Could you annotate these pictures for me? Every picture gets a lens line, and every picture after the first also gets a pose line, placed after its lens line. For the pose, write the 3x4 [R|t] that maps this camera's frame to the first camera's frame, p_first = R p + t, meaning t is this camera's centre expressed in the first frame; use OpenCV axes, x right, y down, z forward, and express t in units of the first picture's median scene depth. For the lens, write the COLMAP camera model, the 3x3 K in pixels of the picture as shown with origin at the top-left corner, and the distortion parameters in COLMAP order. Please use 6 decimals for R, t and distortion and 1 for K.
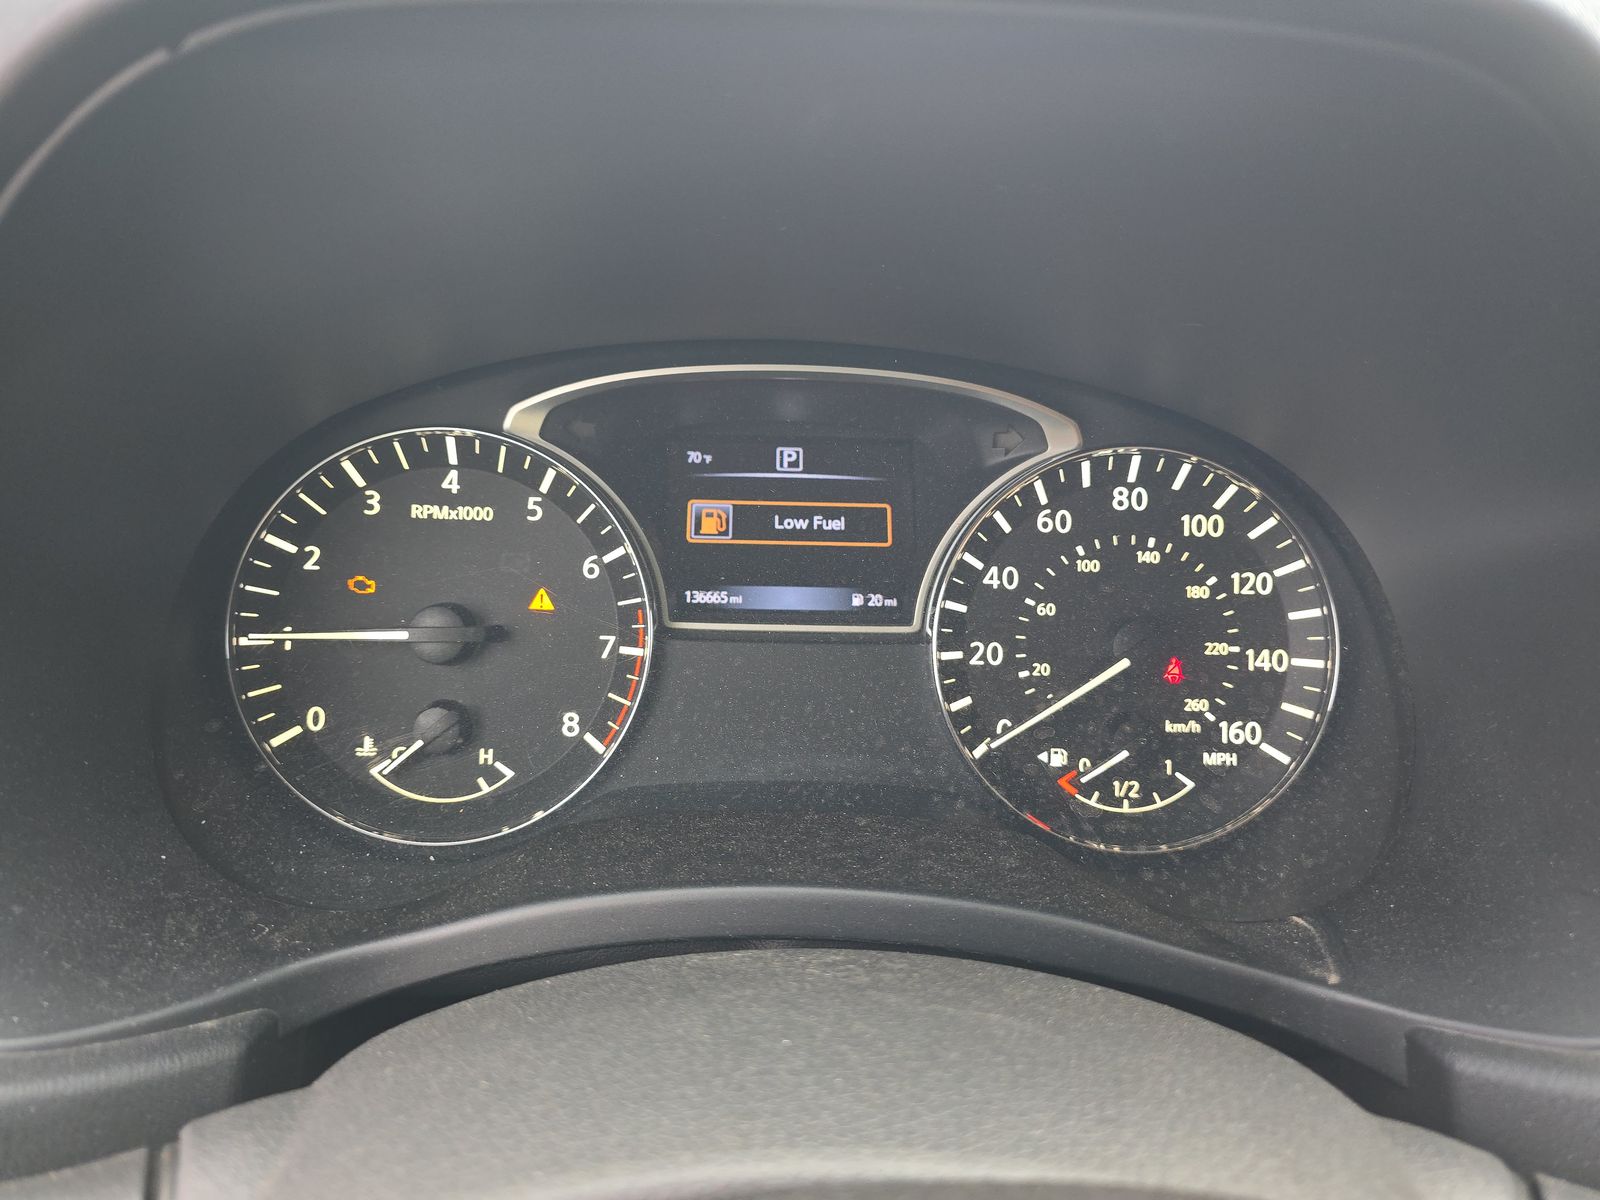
lens RADIAL K [[1083.9, 0, 765.5], [0, 1083.9, 578.2], [0, 0, 1]] dist [0.061516, -0.058314]
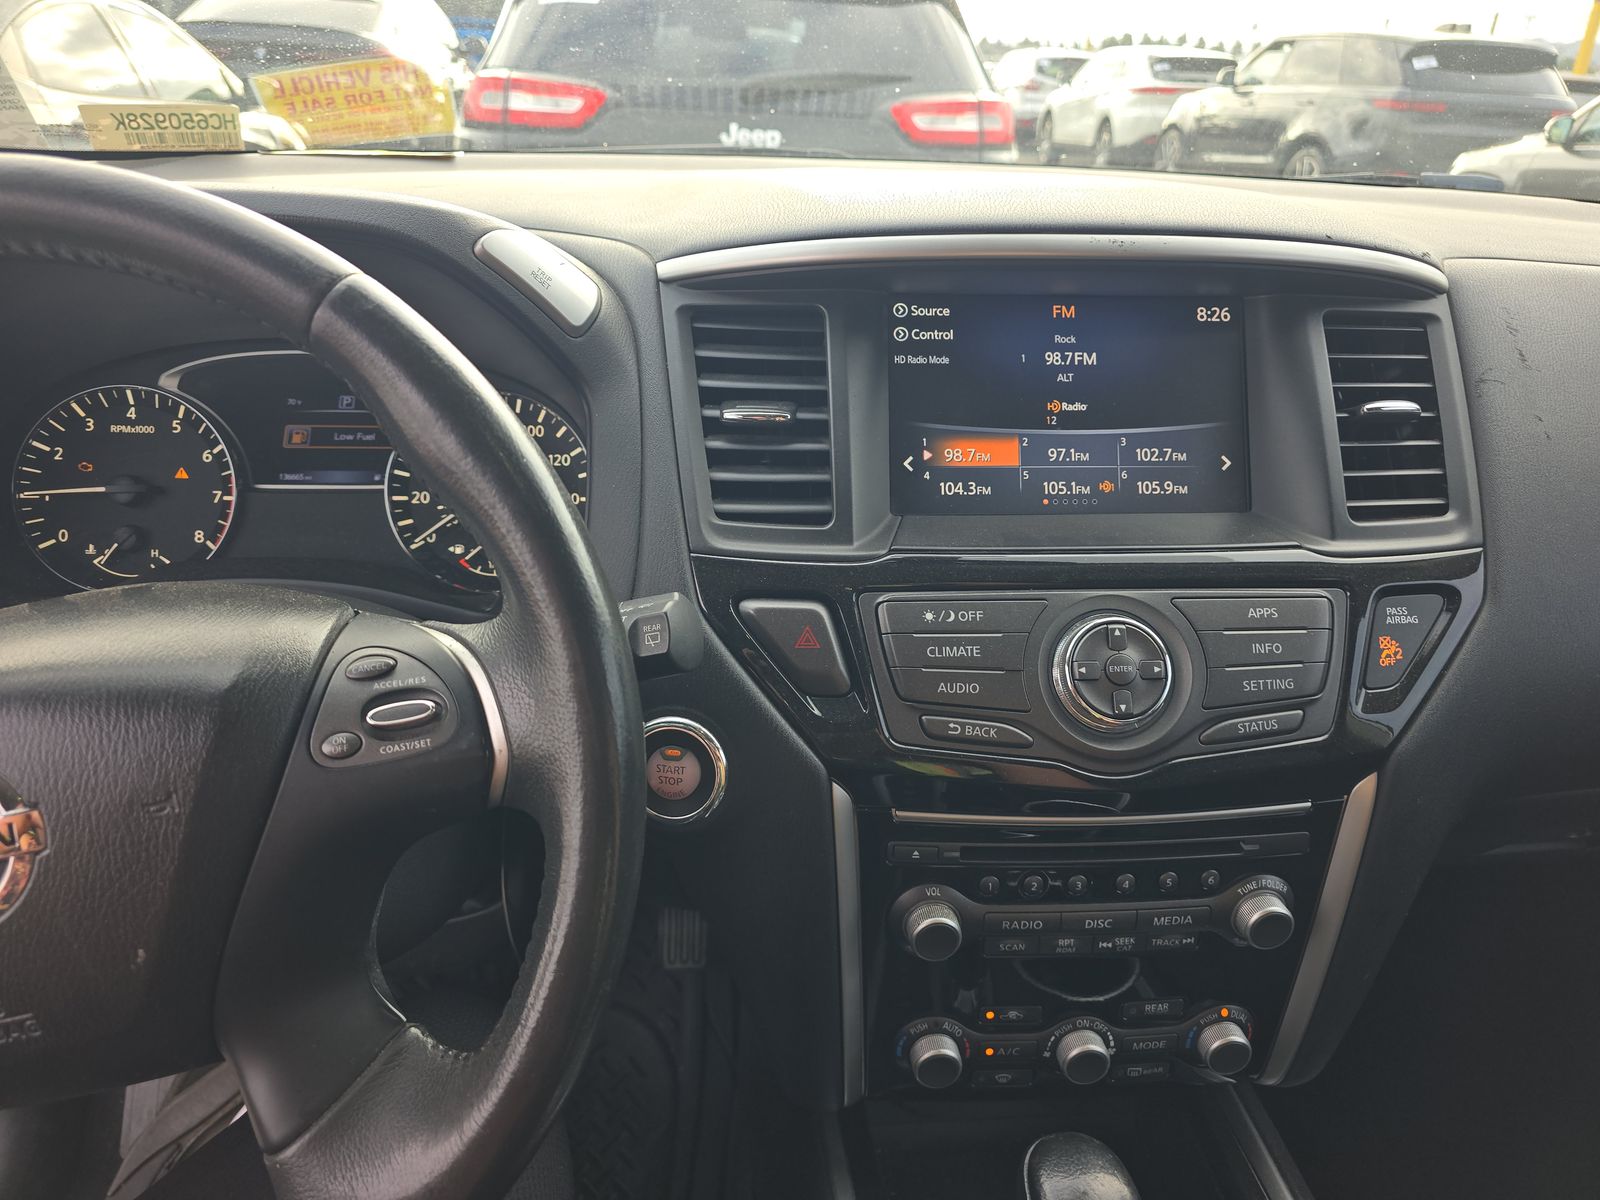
lens RADIAL K [[1083.9, 0, 789.3], [0, 1083.9, 597.2], [0, 0, 1]] dist [0.061516, -0.058314]
pose [[0.998811, -0.026685, 0.040805, 0.789964], [0.025267, 0.999072, 0.034885, 0.198953], [-0.041698, -0.033812, 0.998558, -1.010075]]
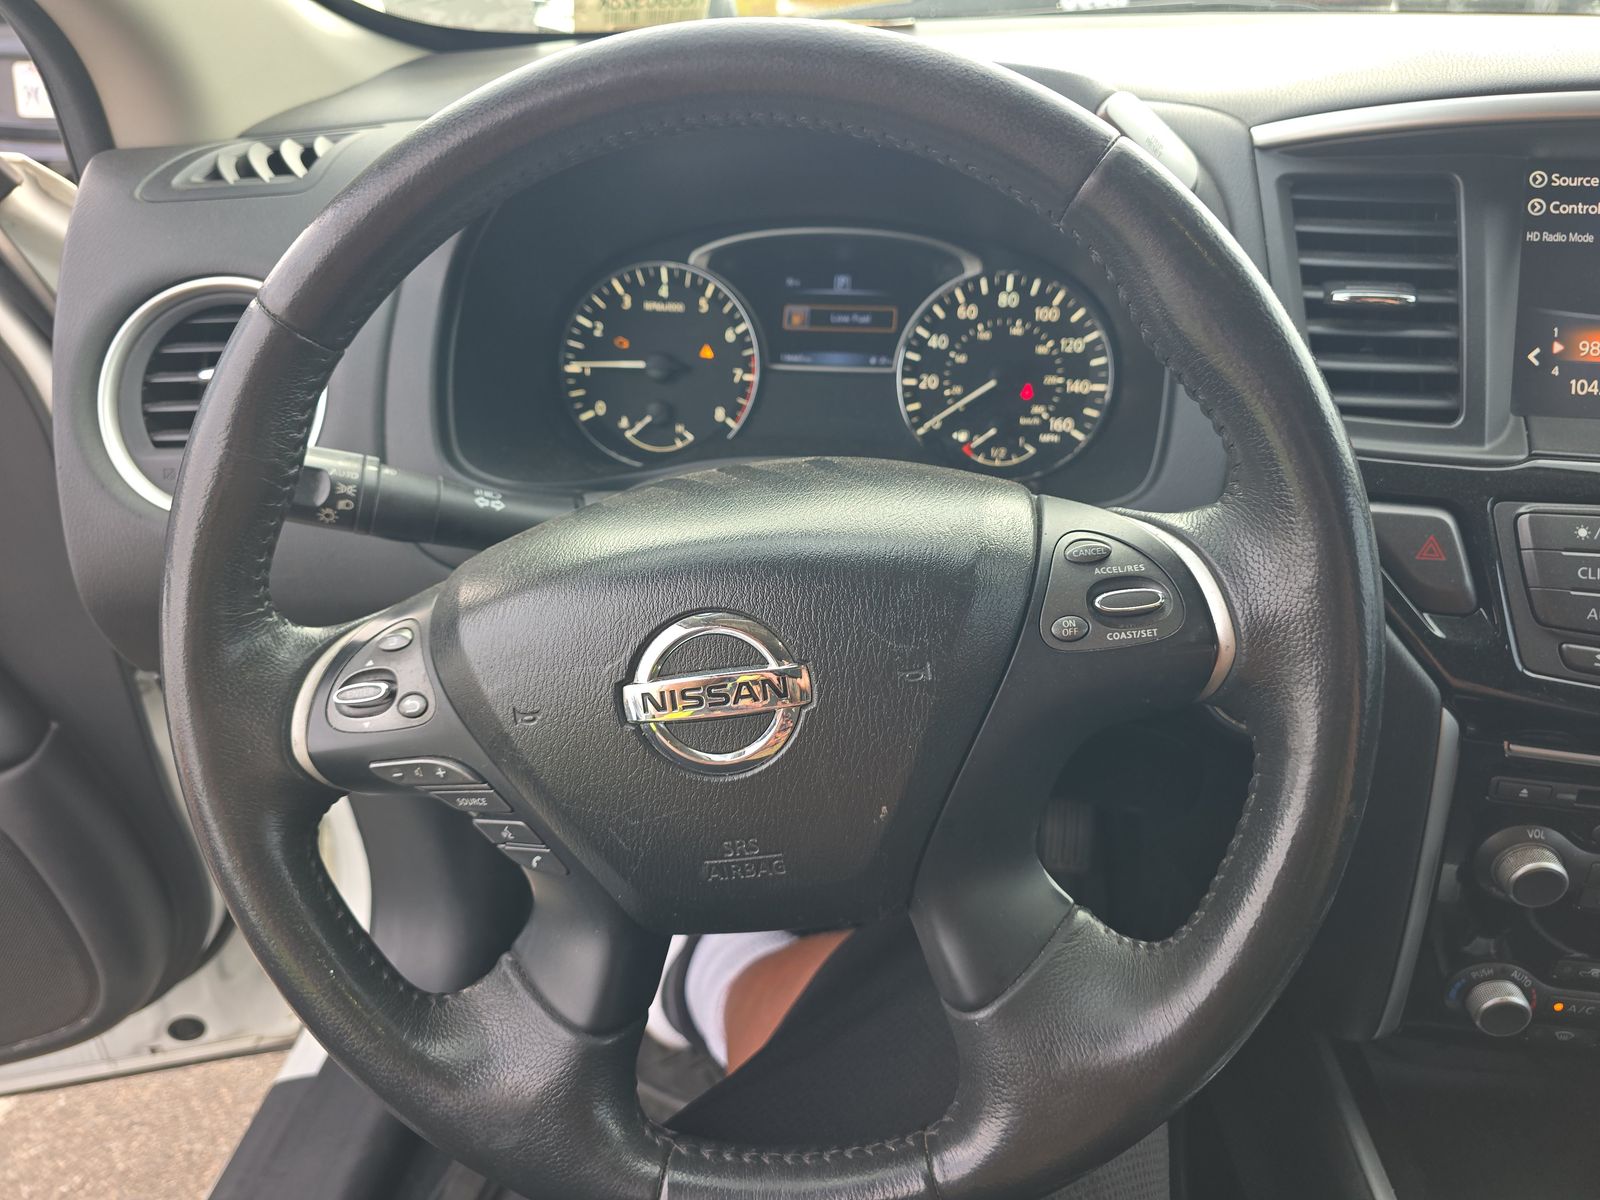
lens RADIAL K [[1083.9, 0, 774.5], [0, 1083.9, 585.9], [0, 0, 1]] dist [0.061516, -0.058314]
pose [[0.986547, 0.039637, -0.158601, 0.256389], [-0.020937, 0.992806, 0.117886, 0.210863], [0.162133, -0.112980, 0.980280, -1.007077]]
